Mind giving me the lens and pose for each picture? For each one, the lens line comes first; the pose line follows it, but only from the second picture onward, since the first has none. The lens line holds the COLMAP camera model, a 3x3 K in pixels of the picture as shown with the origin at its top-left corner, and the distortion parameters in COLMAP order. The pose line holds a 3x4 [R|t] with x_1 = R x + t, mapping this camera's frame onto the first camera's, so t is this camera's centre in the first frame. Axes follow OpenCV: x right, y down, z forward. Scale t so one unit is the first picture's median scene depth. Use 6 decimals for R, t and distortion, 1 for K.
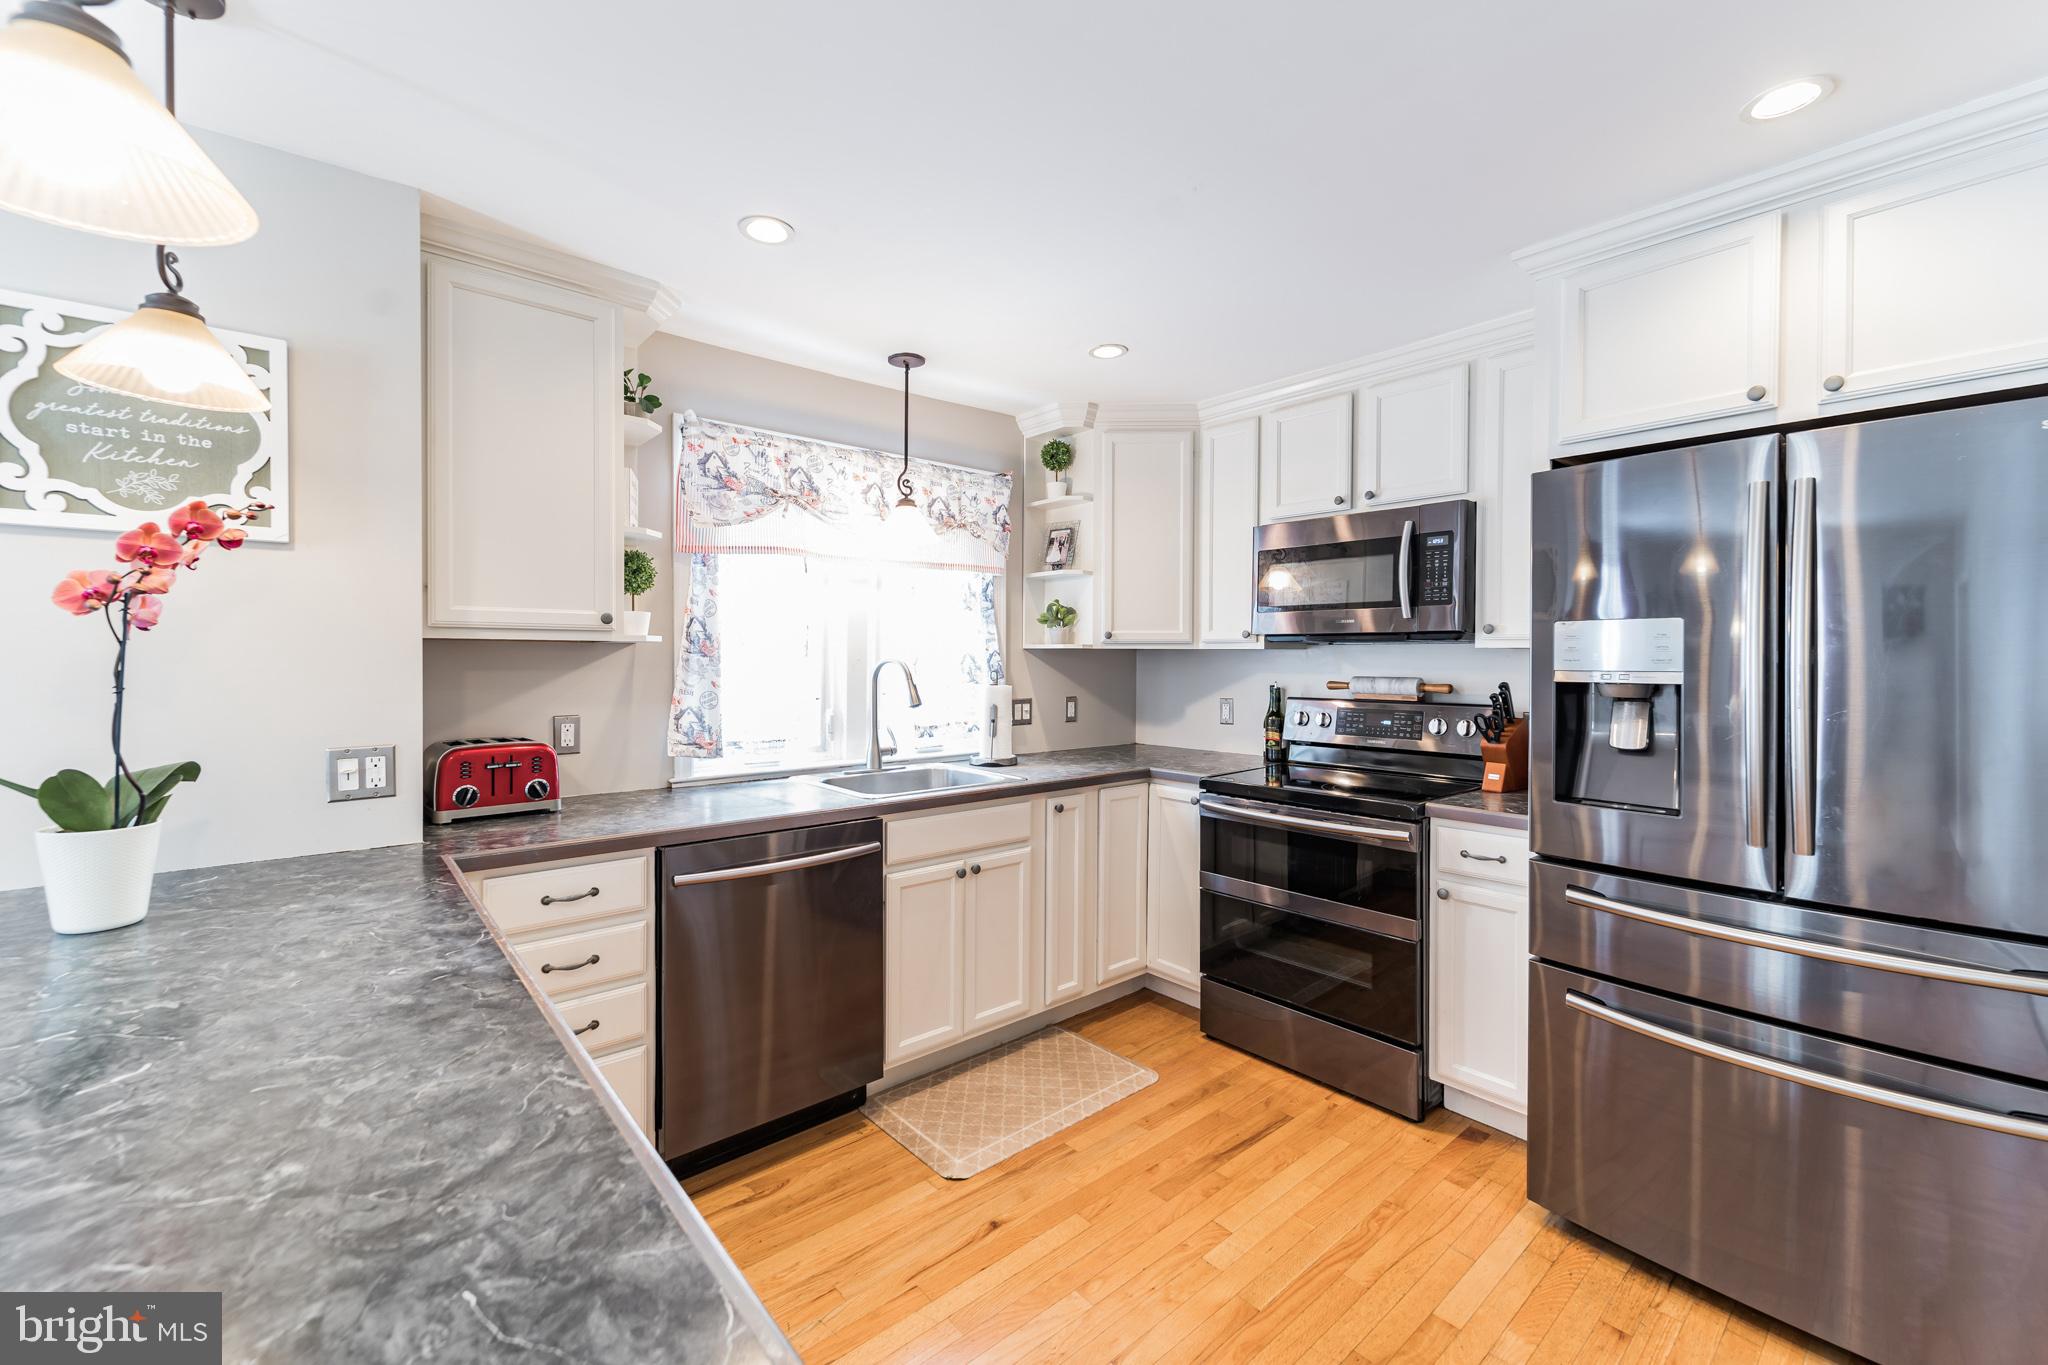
lens RADIAL K [[850.2, 0, 1024.4], [0, 850.2, 674.2], [0, 0, 1]] dist [-0.000333, -0.000197]
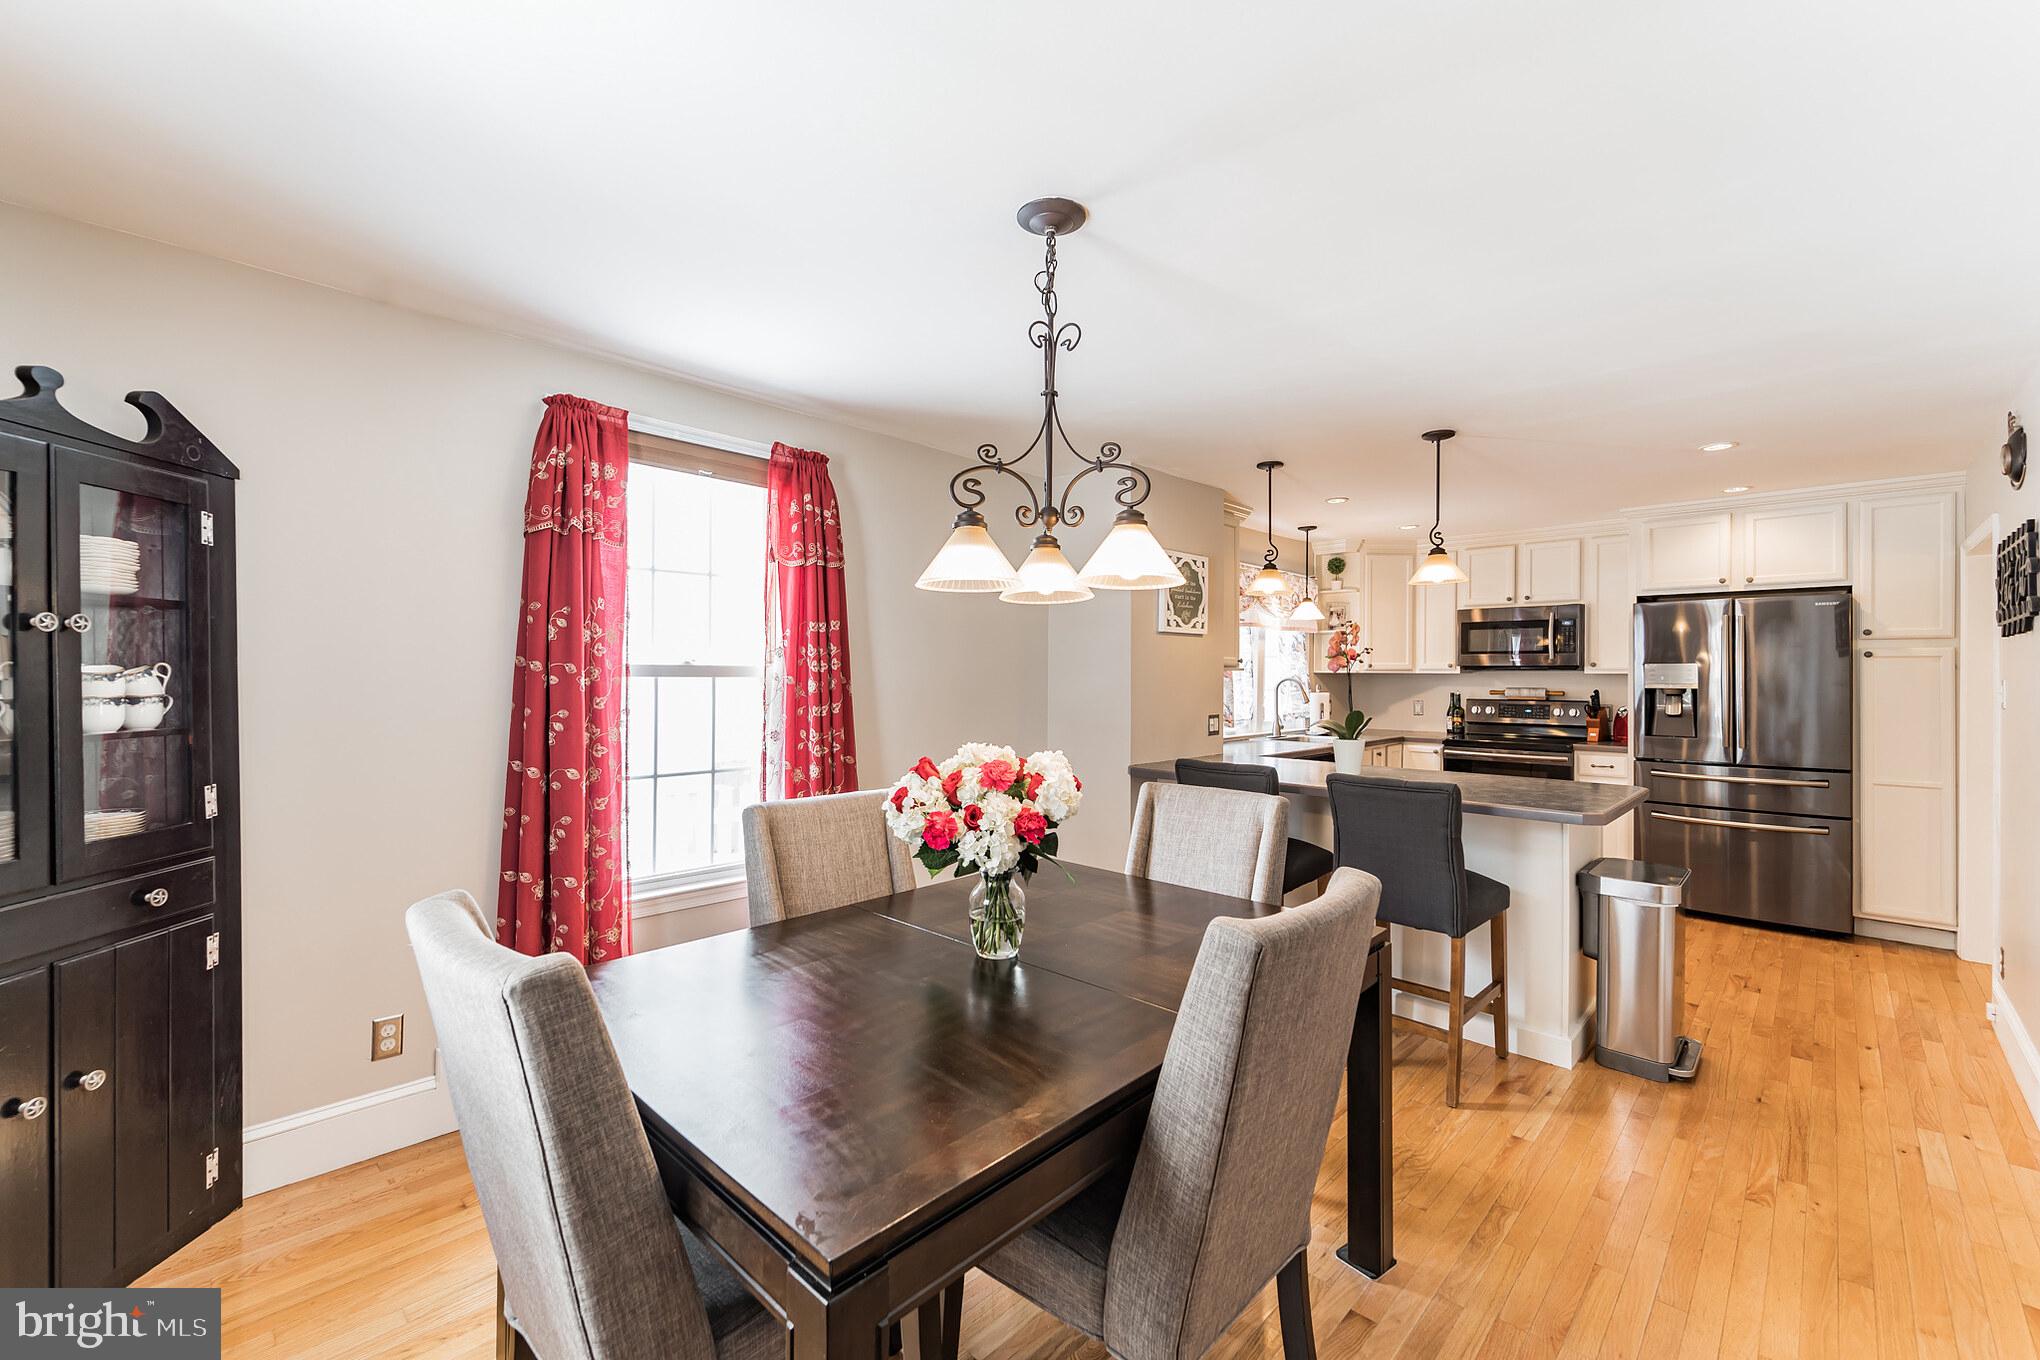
lens RADIAL K [[846.9, 0, 1020.4], [0, 846.9, 671.7], [0, 0, 1]] dist [-0.000333, -0.000197]
pose [[0.995676, 0.001398, 0.092888, -1.061391], [0.000648, 0.999758, -0.021993, 0.010066], [-0.092896, 0.021958, 0.995434, -0.965508]]
